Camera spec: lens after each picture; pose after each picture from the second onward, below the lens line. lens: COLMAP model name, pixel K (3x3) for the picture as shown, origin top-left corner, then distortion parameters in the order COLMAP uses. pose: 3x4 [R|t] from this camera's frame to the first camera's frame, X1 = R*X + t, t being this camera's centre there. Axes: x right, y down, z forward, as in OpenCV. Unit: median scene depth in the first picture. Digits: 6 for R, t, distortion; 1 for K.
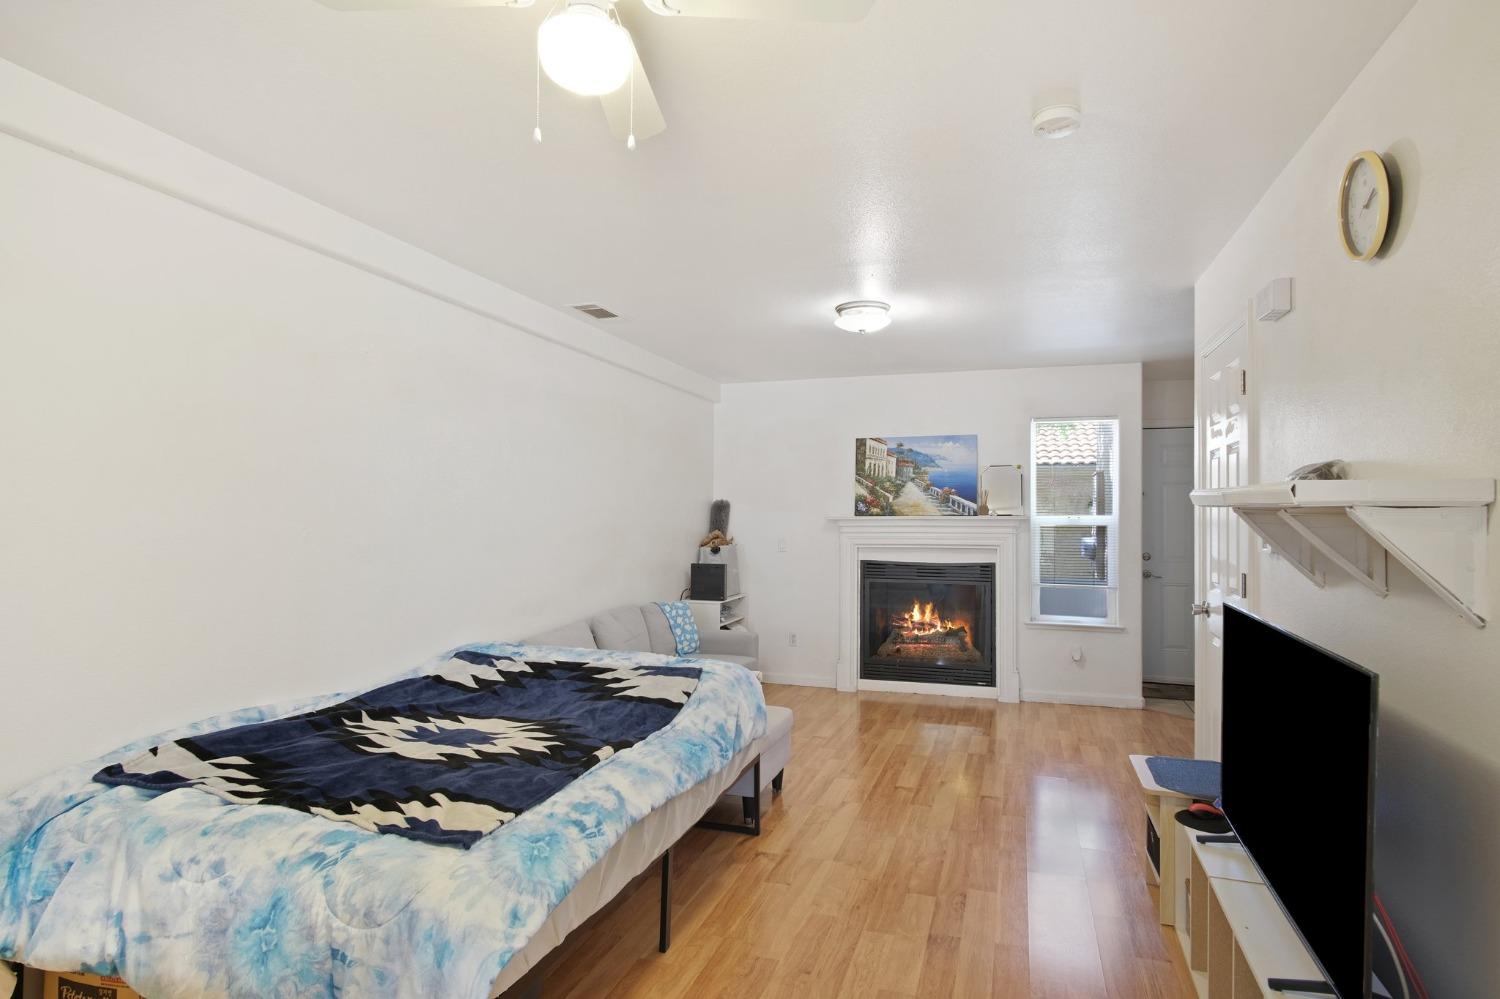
lens RADIAL K [[809.0, 0, 744.7], [0, 809.0, 529.3], [0, 0, 1]] dist [-0.006718, 0.000645]
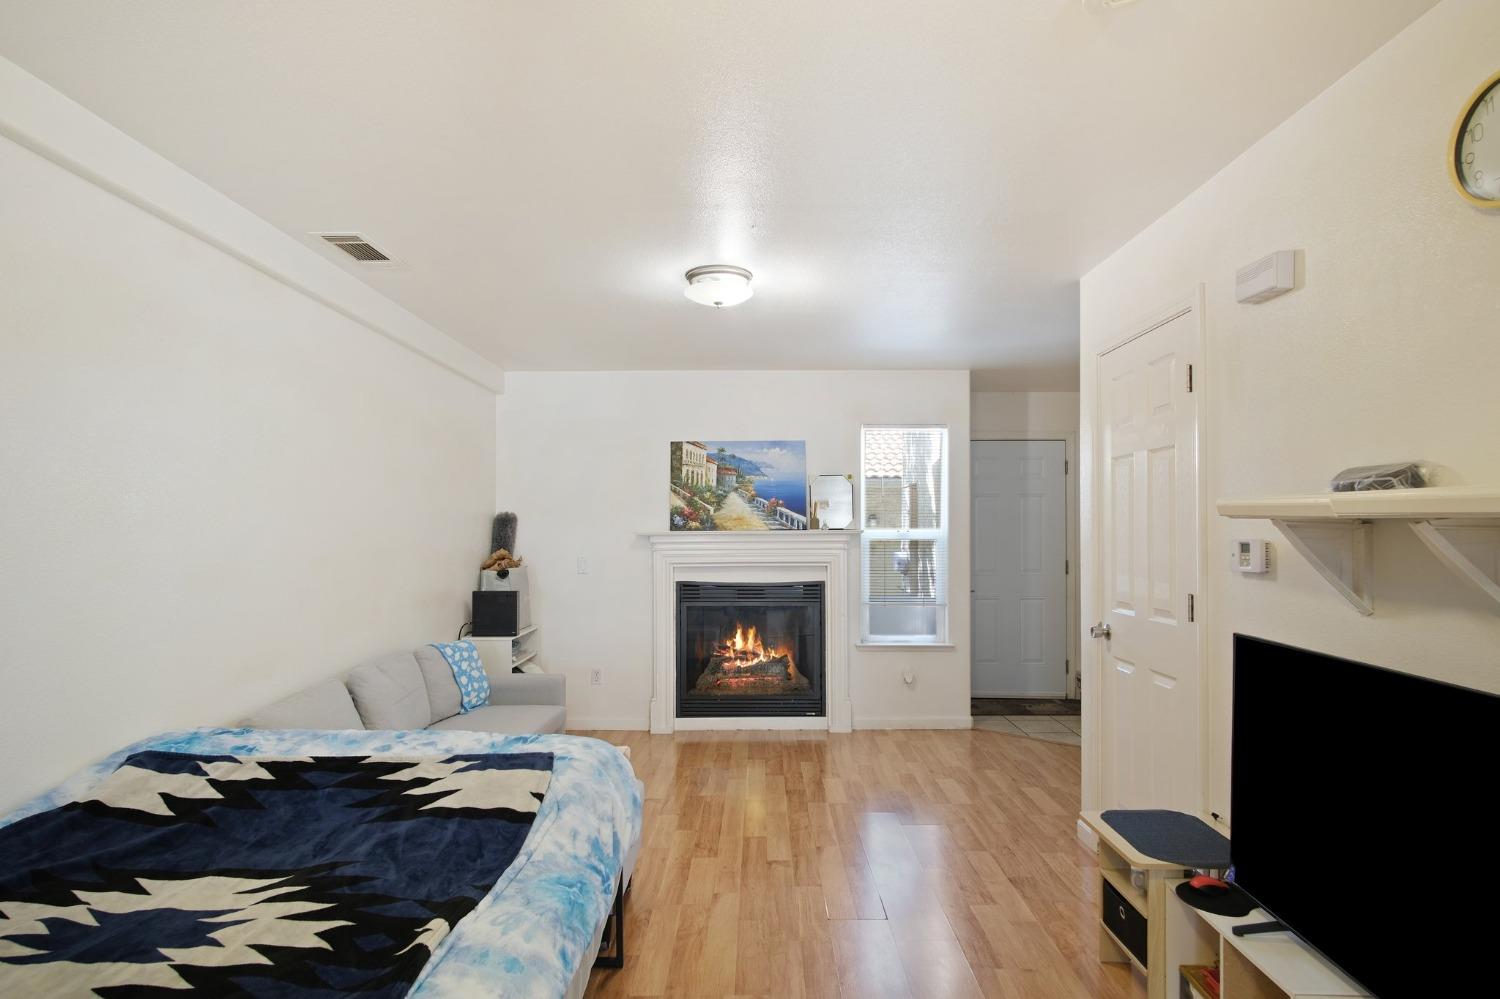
lens RADIAL K [[812.9, 0, 751.7], [0, 812.9, 535.8], [0, 0, 1]] dist [-0.011513, 0.011455]
pose [[0.949238, -0.008449, 0.314446, -0.060374], [0.011450, 0.999905, -0.007698, -0.003755], [-0.314351, 0.010908, 0.949244, 0.158133]]
